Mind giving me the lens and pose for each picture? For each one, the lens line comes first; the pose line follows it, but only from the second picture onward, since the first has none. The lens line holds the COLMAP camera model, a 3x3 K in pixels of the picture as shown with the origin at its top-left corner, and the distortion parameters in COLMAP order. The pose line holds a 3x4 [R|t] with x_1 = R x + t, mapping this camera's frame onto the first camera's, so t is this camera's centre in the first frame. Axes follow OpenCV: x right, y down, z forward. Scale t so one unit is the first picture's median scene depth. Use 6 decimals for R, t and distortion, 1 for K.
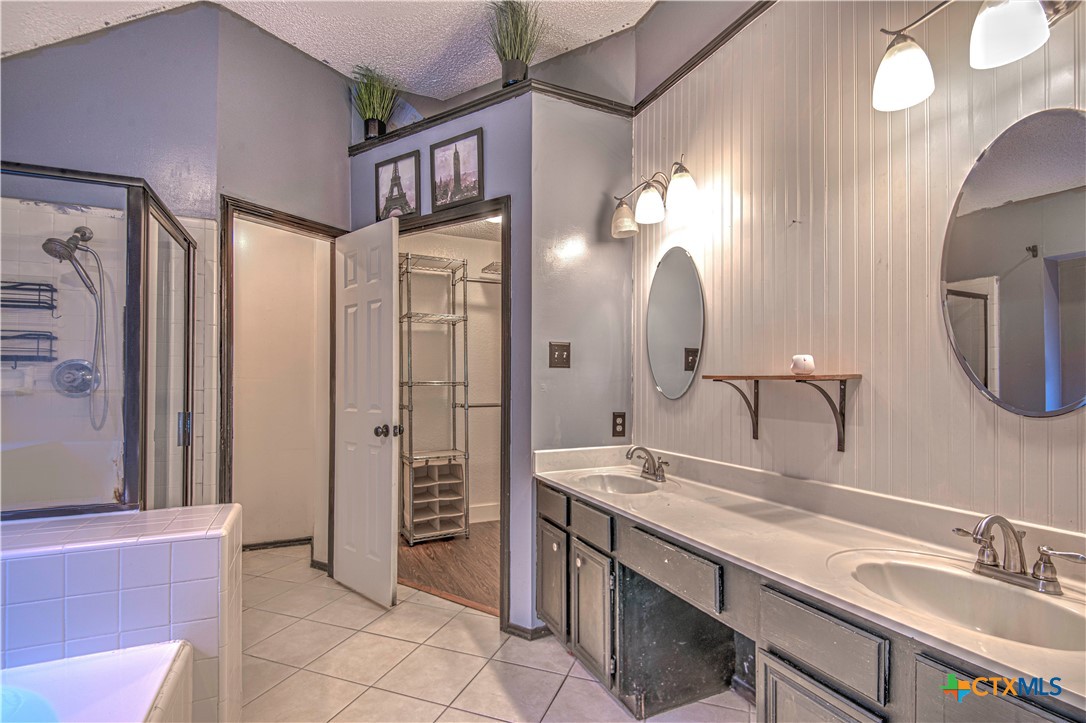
lens RADIAL K [[511.8, 0, 545.5], [0, 511.8, 379.7], [0, 0, 1]] dist [0.010631, -0.012468]
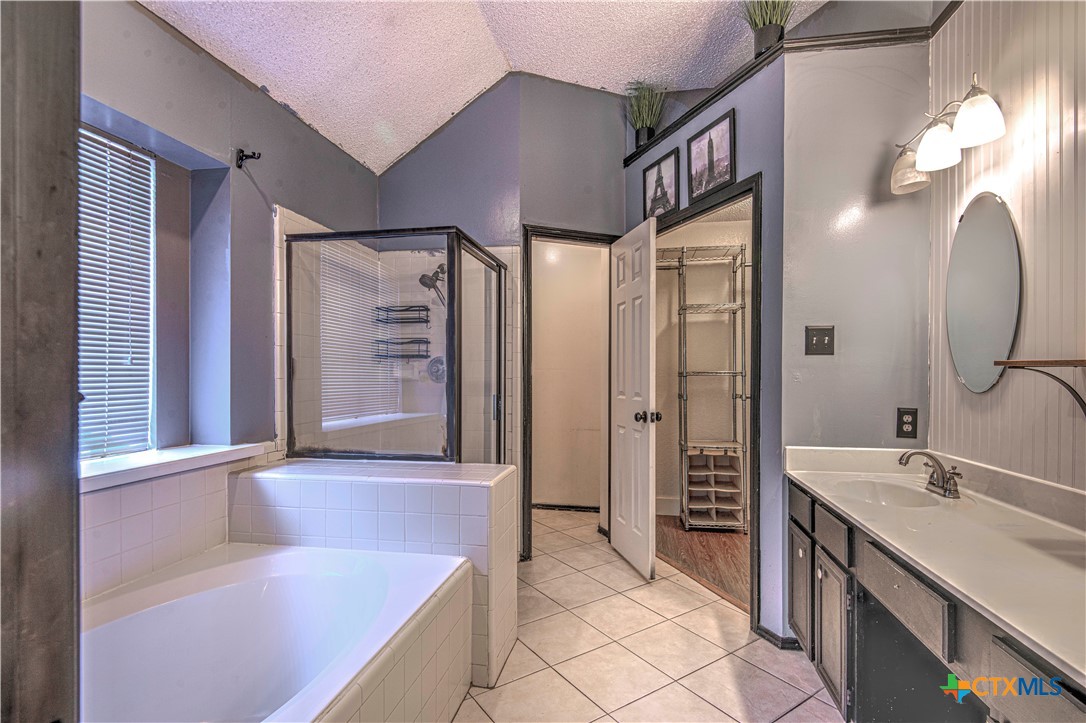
lens RADIAL K [[511.8, 0, 552.0], [0, 511.8, 378.5], [0, 0, 1]] dist [0.010631, -0.012468]
pose [[0.814202, 0.005269, -0.580557, 0.162869], [0.003579, 0.999894, 0.014093, 0.003097], [0.580570, -0.013552, 0.814097, 0.006567]]
